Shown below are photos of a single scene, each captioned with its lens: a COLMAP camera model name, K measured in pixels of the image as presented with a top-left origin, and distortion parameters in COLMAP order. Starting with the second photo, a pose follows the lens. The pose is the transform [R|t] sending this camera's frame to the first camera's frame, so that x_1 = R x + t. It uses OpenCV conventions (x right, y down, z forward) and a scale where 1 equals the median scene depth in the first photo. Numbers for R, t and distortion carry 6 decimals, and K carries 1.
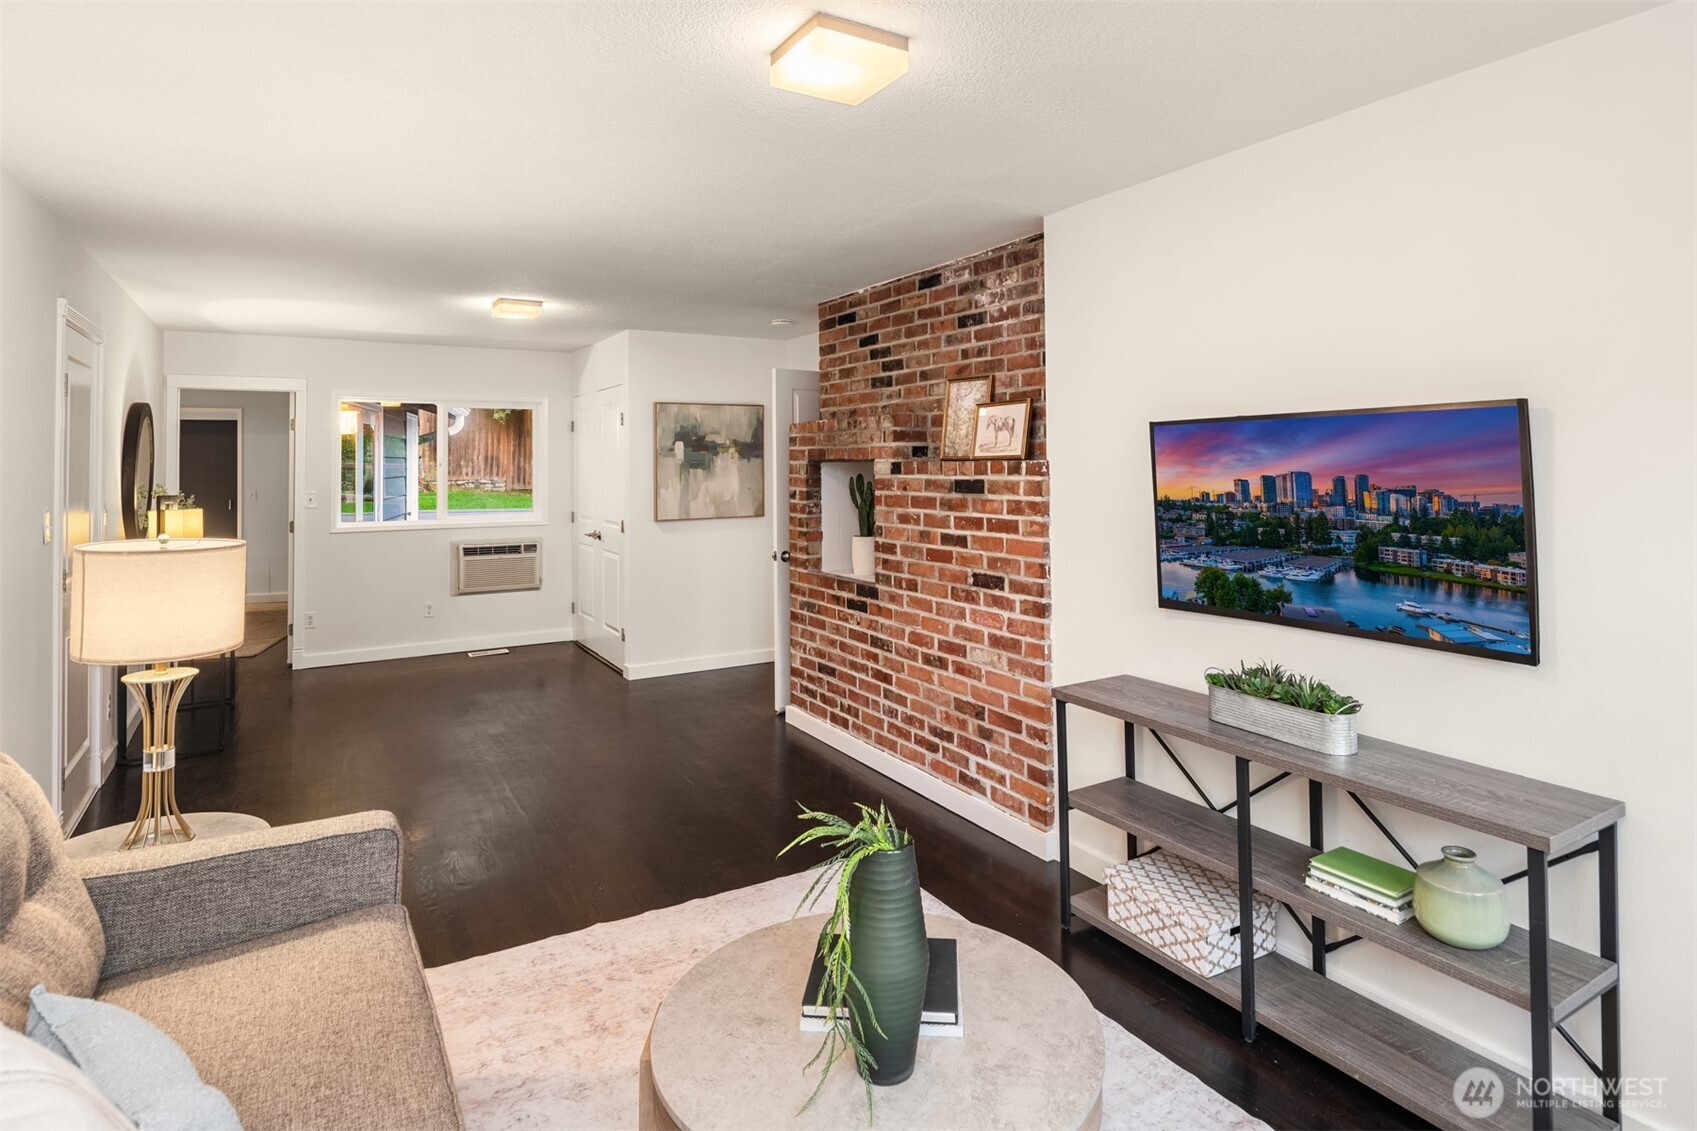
lens RADIAL K [[906.9, 0, 866.2], [0, 906.9, 457.9], [0, 0, 1]] dist [-0.001040, -0.001107]
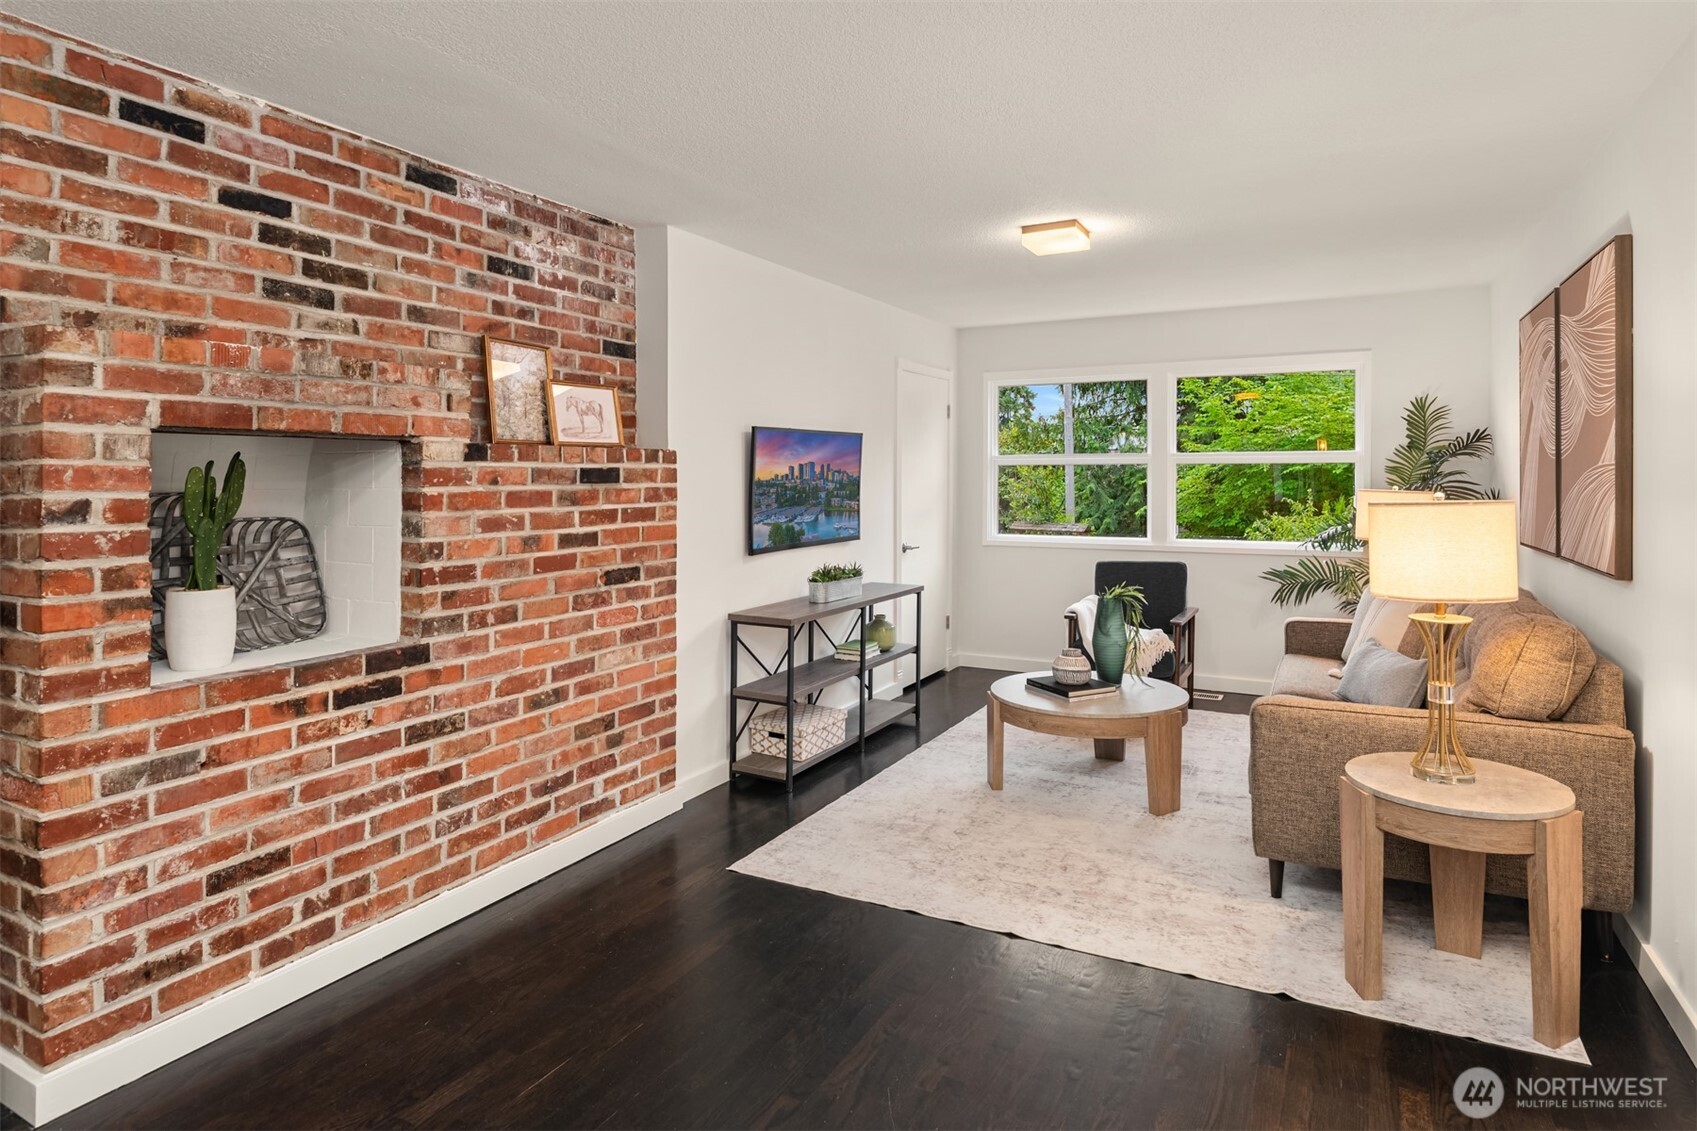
lens RADIAL K [[929.8, 0, 860.2], [0, 929.8, 462.6], [0, 0, 1]] dist [-0.002868, -0.001620]
pose [[-0.508239, 0.009892, 0.861159, -0.790548], [-0.009087, 0.999817, -0.016848, 0.031091], [-0.861168, -0.016388, -0.508056, 1.224760]]
